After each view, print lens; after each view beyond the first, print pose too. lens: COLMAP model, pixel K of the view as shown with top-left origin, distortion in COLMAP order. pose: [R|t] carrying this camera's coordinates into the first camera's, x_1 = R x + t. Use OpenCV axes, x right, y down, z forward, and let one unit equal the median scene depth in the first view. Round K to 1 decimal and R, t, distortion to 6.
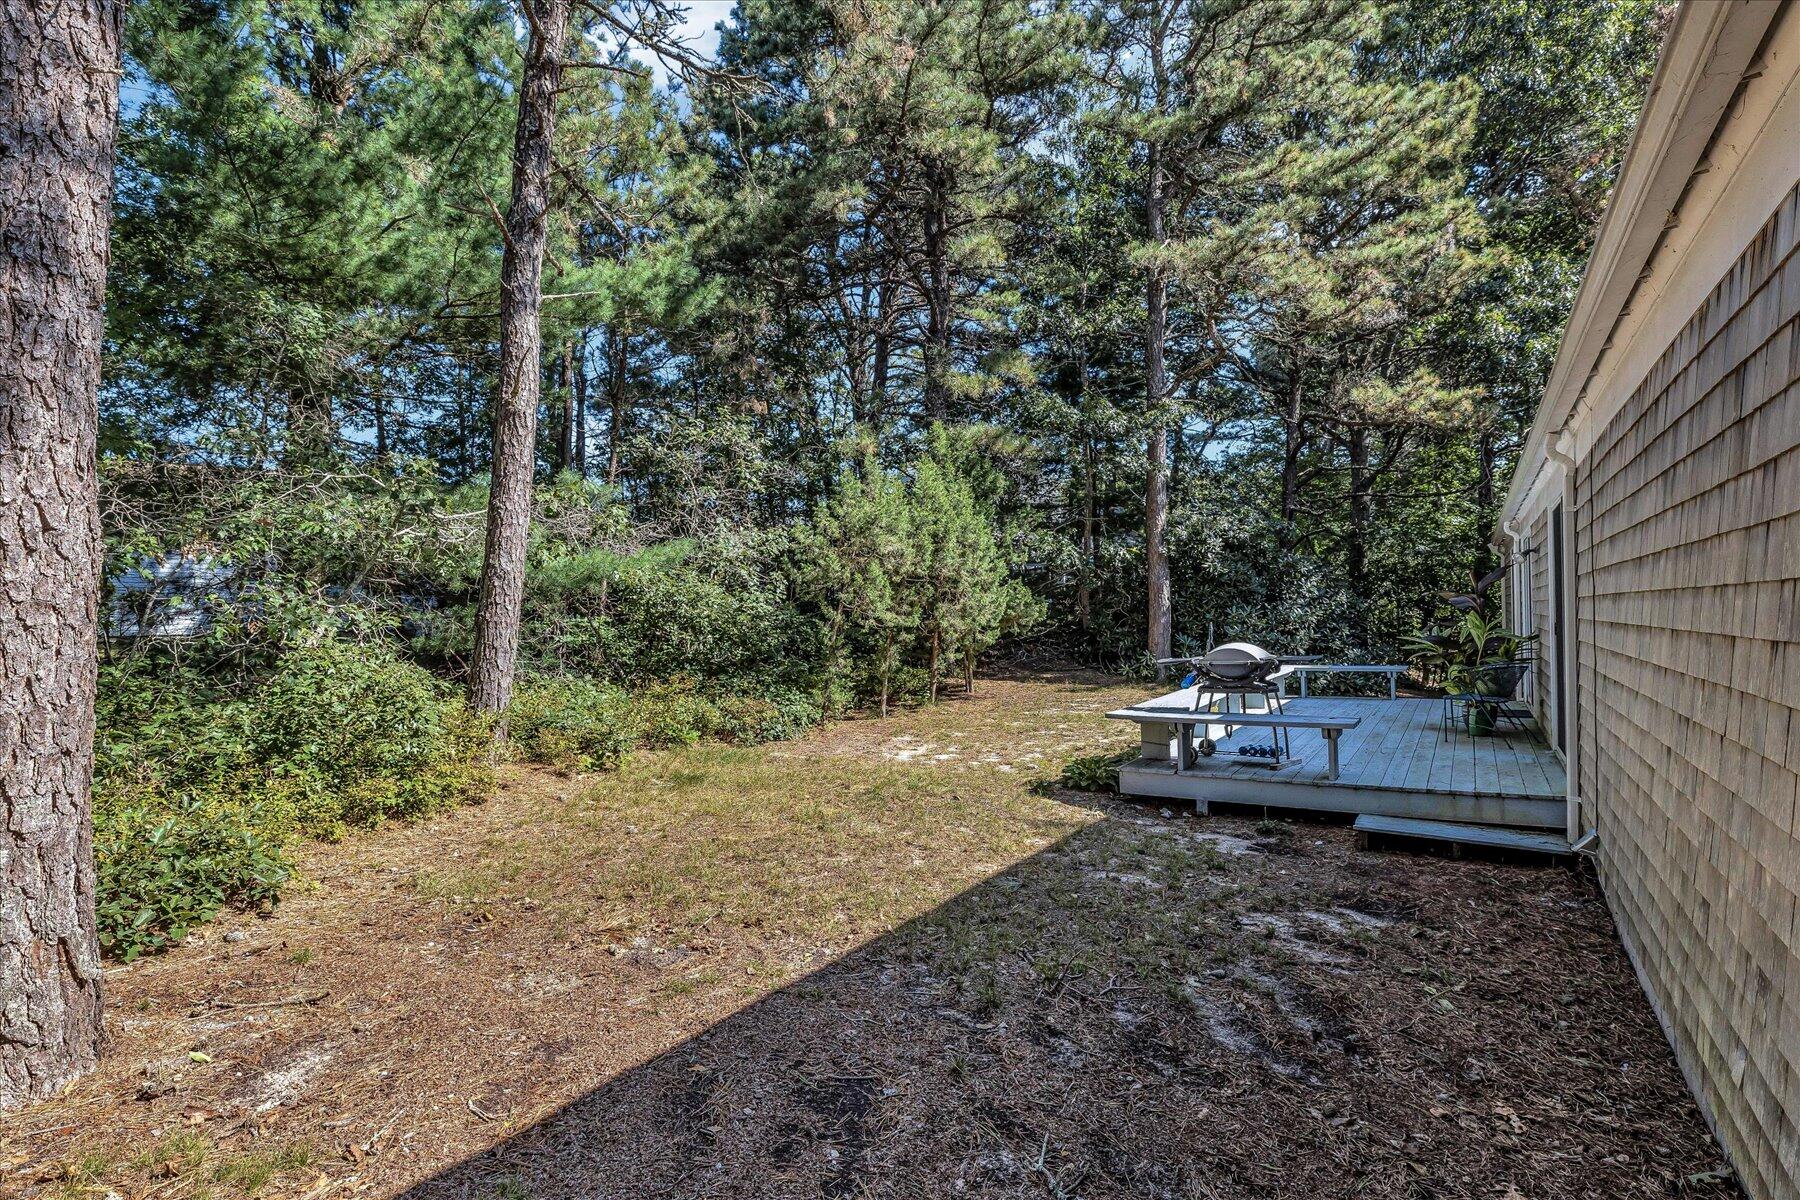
lens RADIAL K [[868.0, 0, 926.4], [0, 868.0, 627.3], [0, 0, 1]] dist [0.004140, 0.000803]
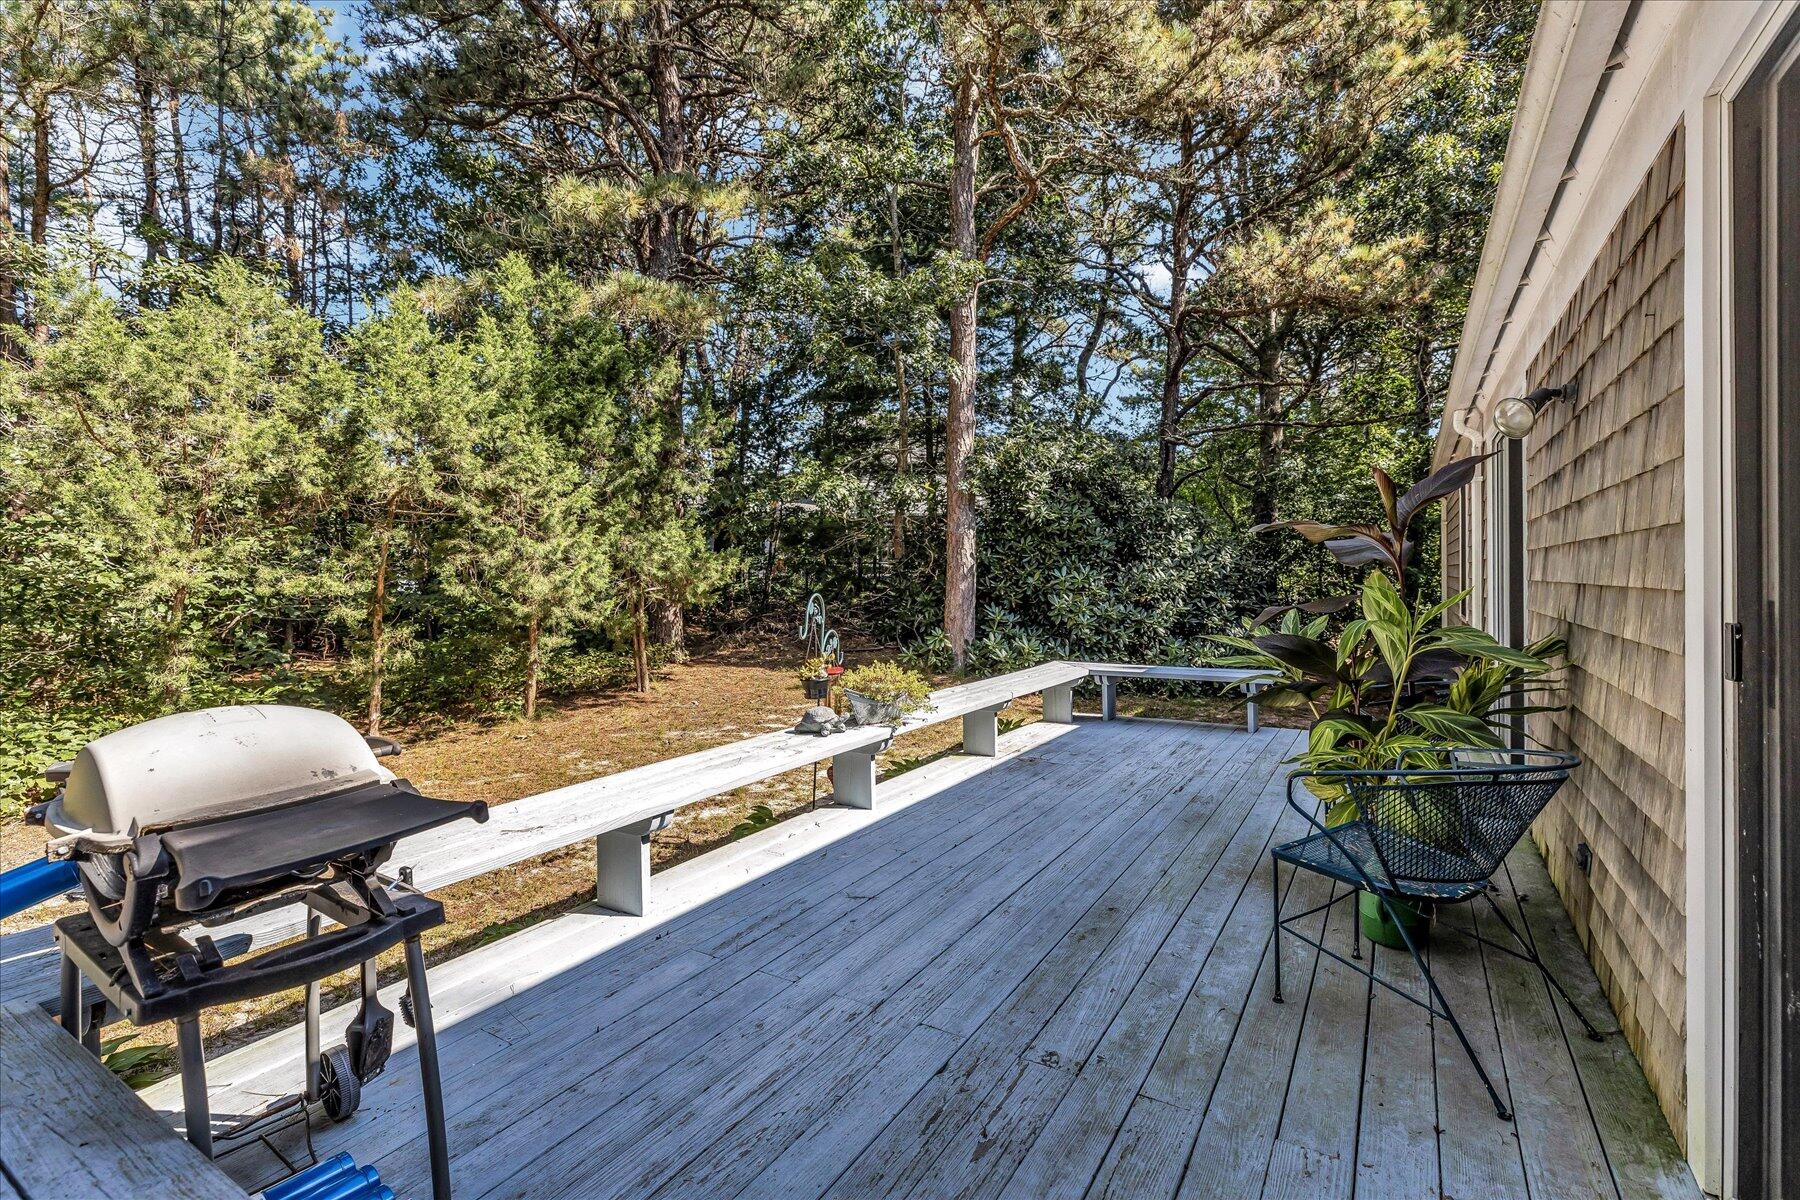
lens RADIAL K [[806.9, 0, 900.0], [0, 806.9, 600.0], [0, 0, 1]] dist [0.000577, -0.000058]
pose [[0.999957, 0.009257, -0.001074, 0.235457], [-0.009240, 0.999847, 0.014851, -0.006248], [0.001211, -0.014840, 0.999889, 0.363707]]
